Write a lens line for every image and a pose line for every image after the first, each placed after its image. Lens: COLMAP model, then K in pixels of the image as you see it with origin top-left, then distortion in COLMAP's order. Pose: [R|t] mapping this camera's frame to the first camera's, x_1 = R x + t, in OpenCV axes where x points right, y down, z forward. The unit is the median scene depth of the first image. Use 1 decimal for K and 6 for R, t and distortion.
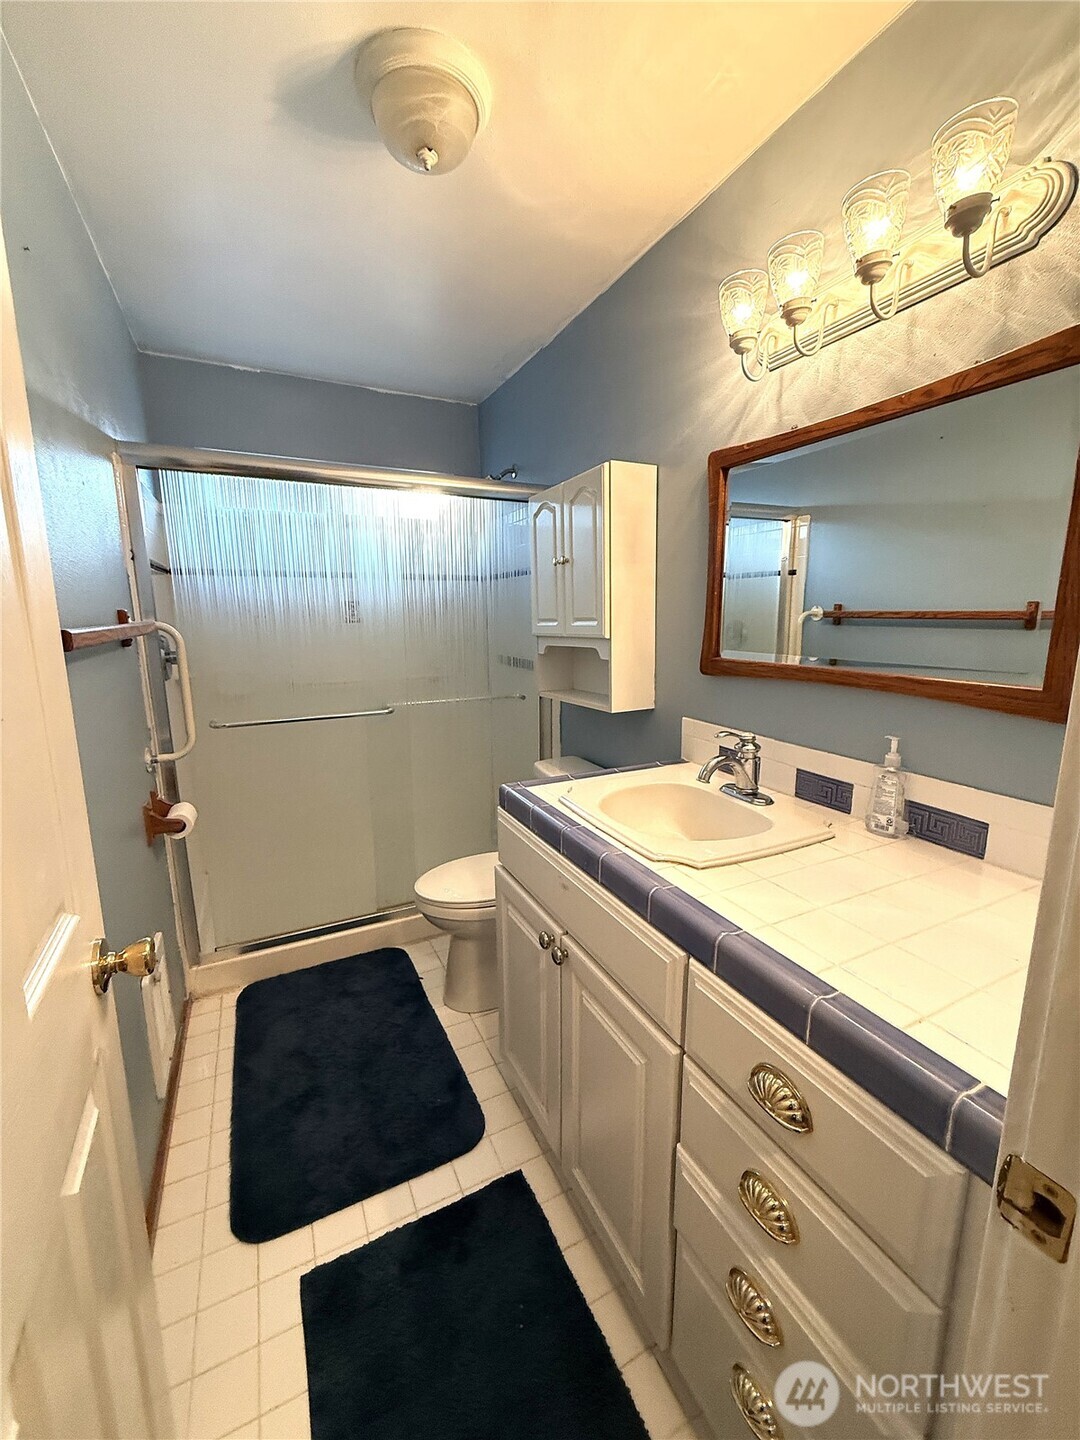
lens RADIAL K [[568.2, 0, 540.0], [0, 568.2, 720.0], [0, 0, 1]] dist [-0.003349, -0.000244]
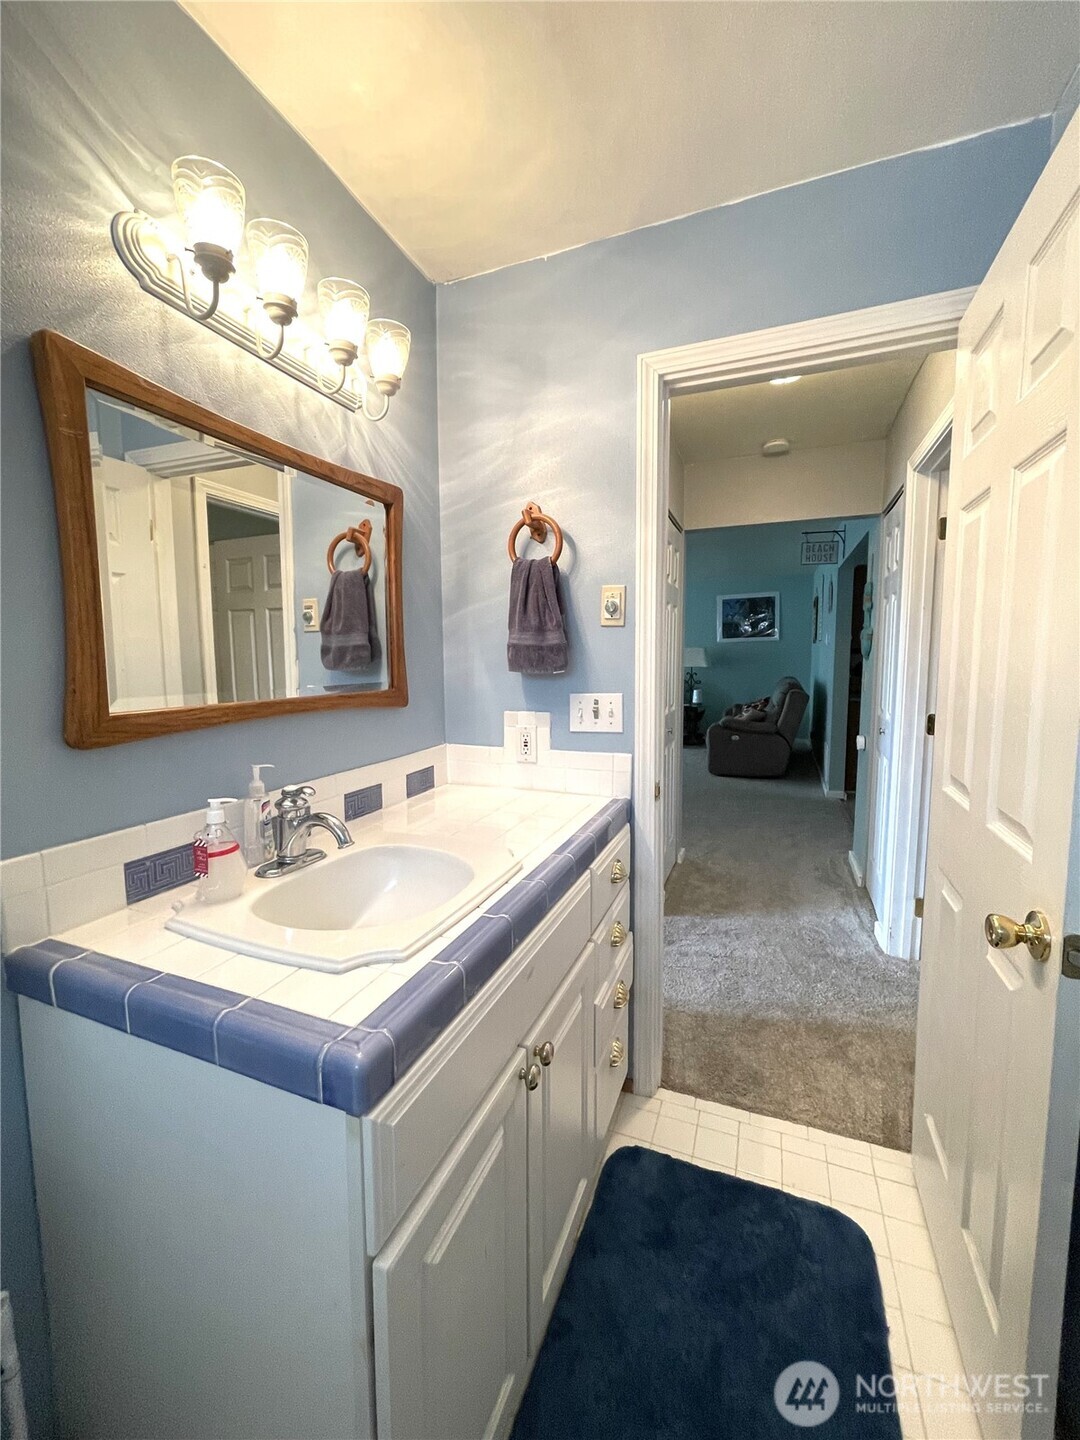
lens RADIAL K [[580.8, 0, 540.0], [0, 580.8, 720.0], [0, 0, 1]] dist [-0.001295, -0.000239]
pose [[-0.664366, -0.068169, 0.744292, -0.527875], [0.148037, 0.964101, 0.220441, -0.217569], [-0.732600, 0.256636, -0.630424, 1.368410]]
